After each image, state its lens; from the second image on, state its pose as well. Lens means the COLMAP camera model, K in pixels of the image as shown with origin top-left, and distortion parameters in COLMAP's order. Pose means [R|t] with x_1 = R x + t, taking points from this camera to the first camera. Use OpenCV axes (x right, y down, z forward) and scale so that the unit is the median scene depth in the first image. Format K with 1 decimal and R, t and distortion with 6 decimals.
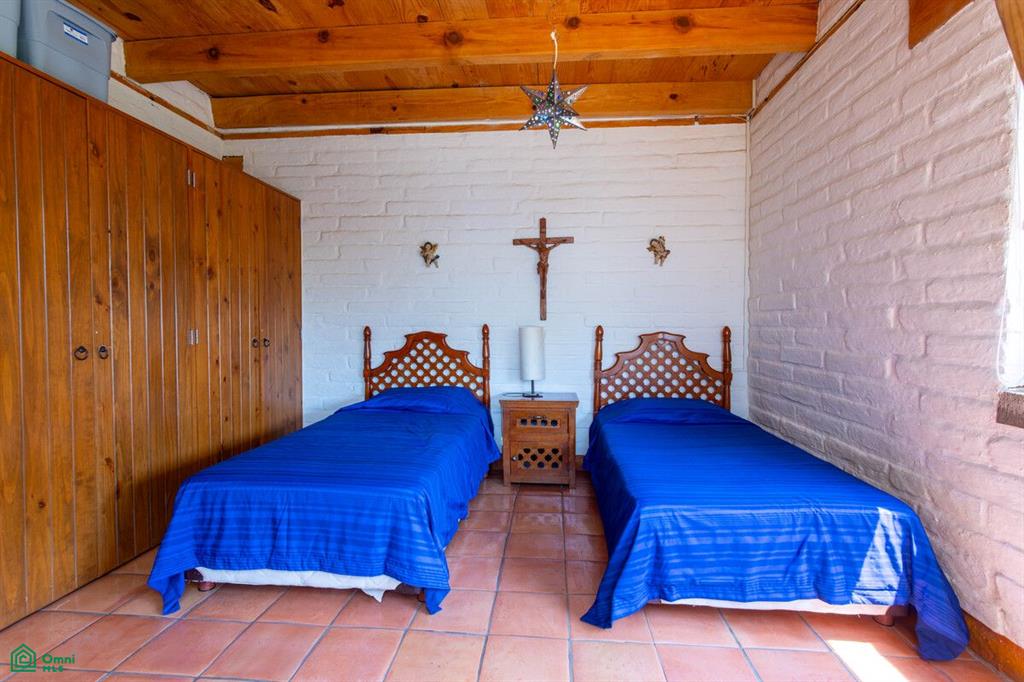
lens RADIAL K [[489.4, 0, 510.2], [0, 489.4, 333.0], [0, 0, 1]] dist [0.002243, 0.001597]
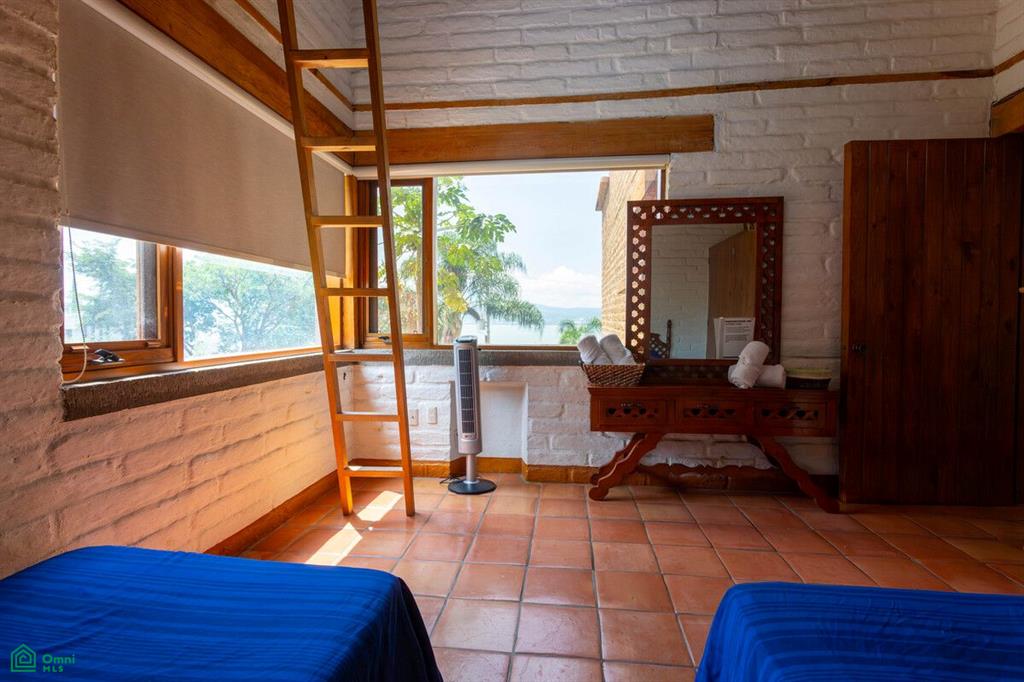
lens RADIAL K [[489.4, 0, 510.2], [0, 489.4, 333.0], [0, 0, 1]] dist [0.002243, 0.001597]
pose [[-0.999546, -0.000142, 0.030123, 0.092752], [0.001318, 0.998825, 0.048435, -0.034361], [-0.030094, 0.048453, -0.998372, 1.847112]]
